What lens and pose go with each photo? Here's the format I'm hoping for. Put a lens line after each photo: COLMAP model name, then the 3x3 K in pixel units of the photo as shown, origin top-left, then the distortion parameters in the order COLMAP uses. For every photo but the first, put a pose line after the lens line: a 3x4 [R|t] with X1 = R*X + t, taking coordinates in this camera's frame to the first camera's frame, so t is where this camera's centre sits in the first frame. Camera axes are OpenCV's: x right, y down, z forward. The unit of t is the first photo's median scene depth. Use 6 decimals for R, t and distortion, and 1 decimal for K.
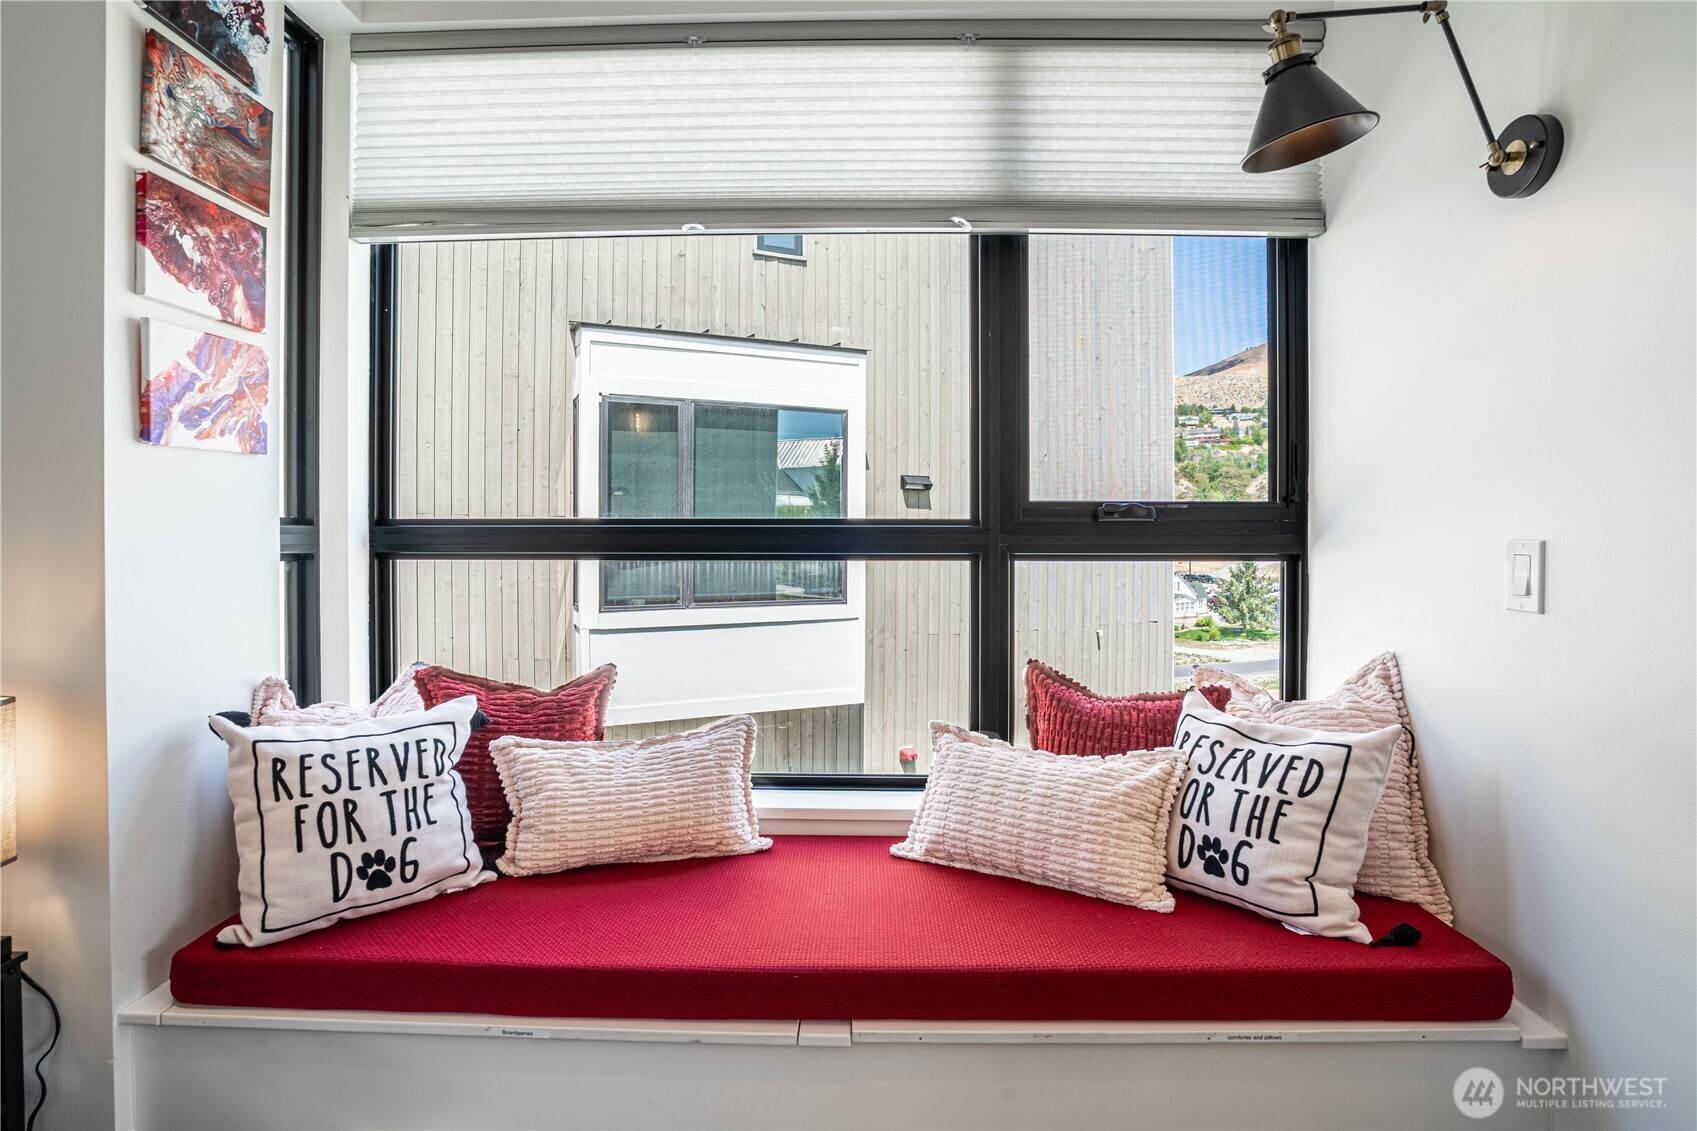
lens RADIAL K [[837.3, 0, 841.4], [0, 837.3, 549.3], [0, 0, 1]] dist [-0.066338, 0.023230]
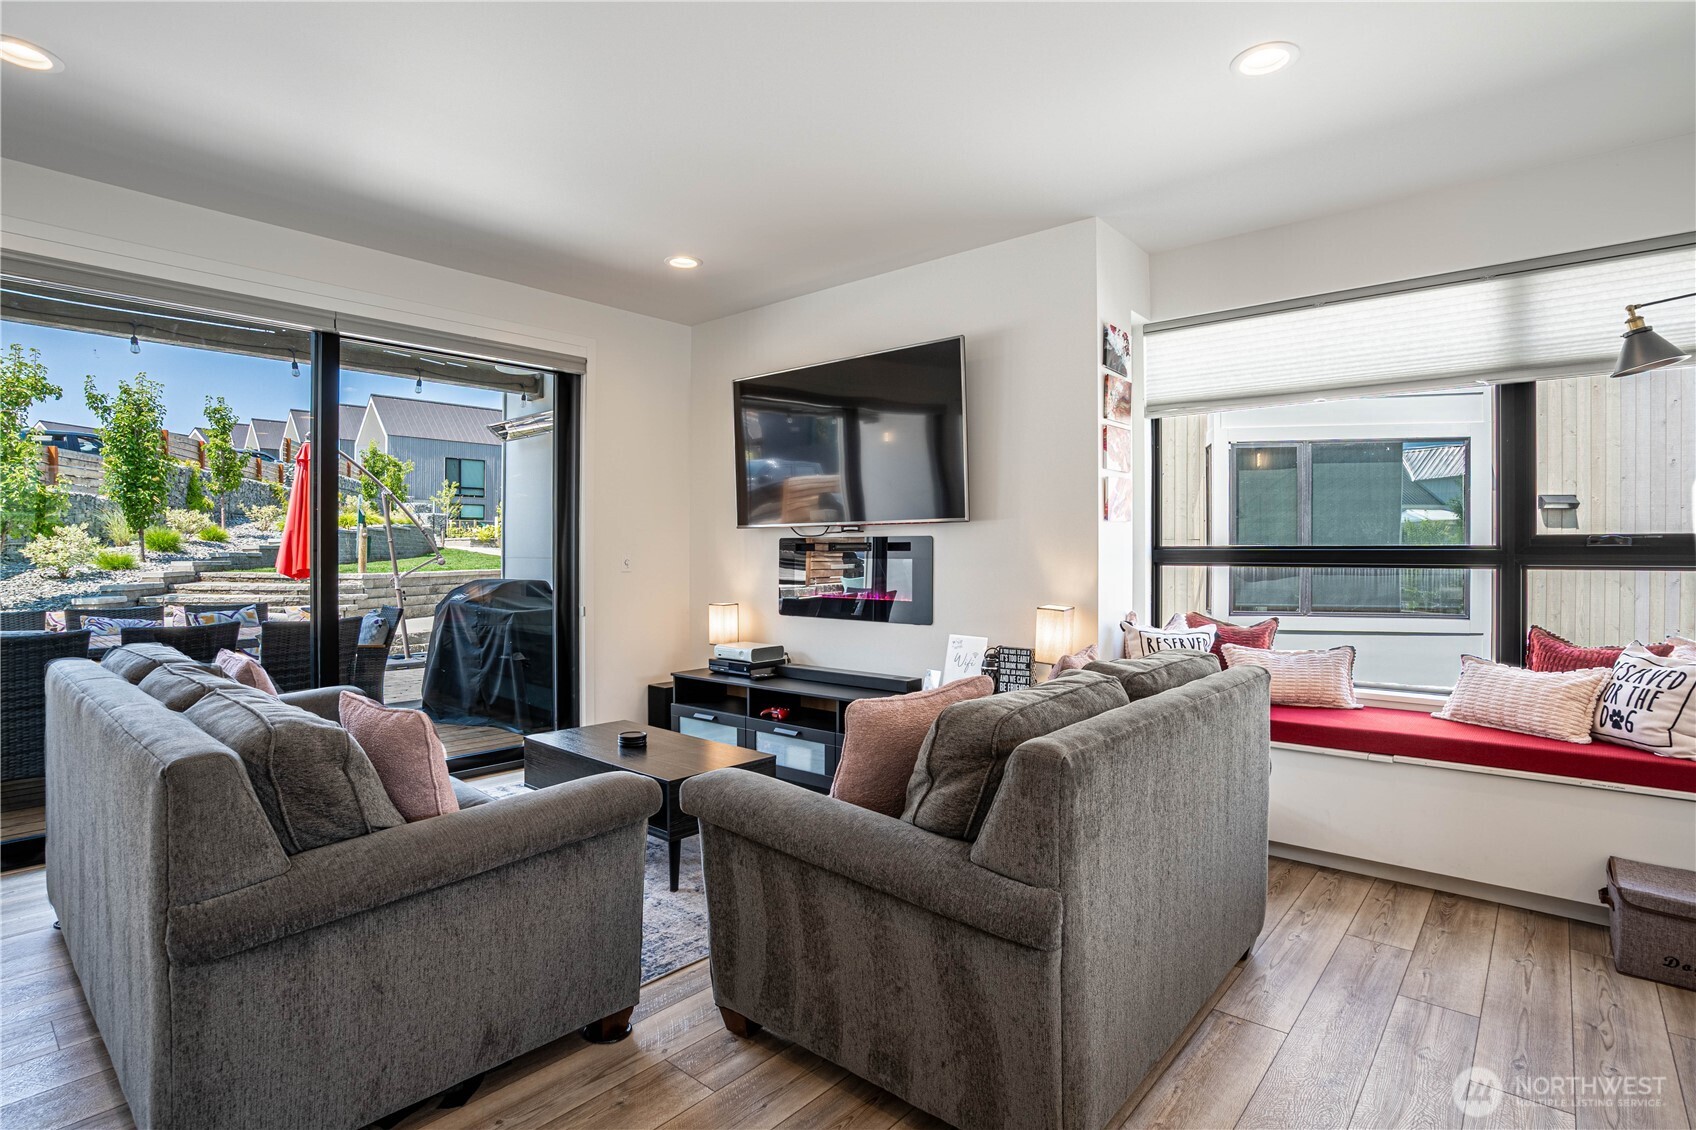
lens RADIAL K [[836.8, 0, 840.9], [0, 836.8, 548.8], [0, 0, 1]] dist [-0.066338, 0.023230]
pose [[0.772248, -0.002574, -0.635316, 0.198286], [-0.012675, 0.999730, -0.019457, 0.024740], [0.635195, 0.023079, 0.772007, -1.360952]]
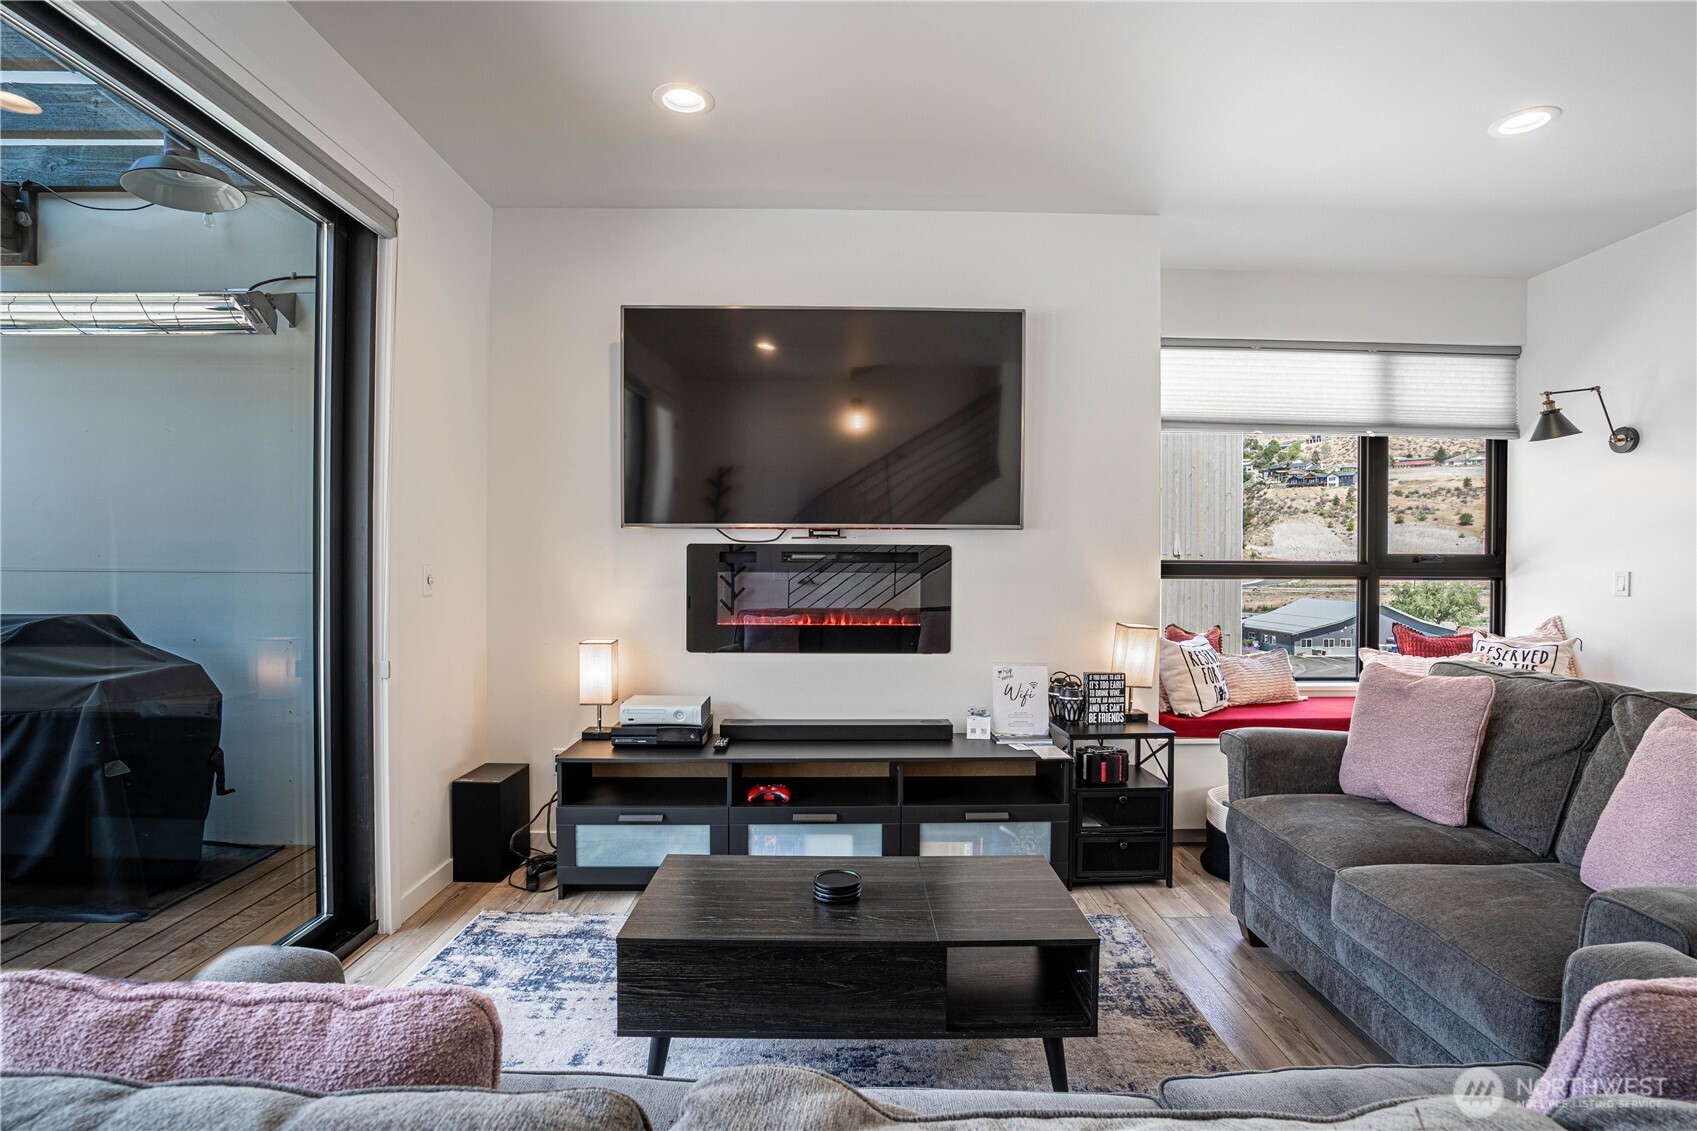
lens RADIAL K [[810.4, 0, 855.1], [0, 810.4, 579.0], [0, 0, 1]] dist [-0.059935, 0.021015]
pose [[0.999100, 0.003973, 0.042239, -1.499481], [-0.004146, 0.999983, 0.004018, 0.010377], [-0.042223, -0.004190, 0.999099, -1.245095]]
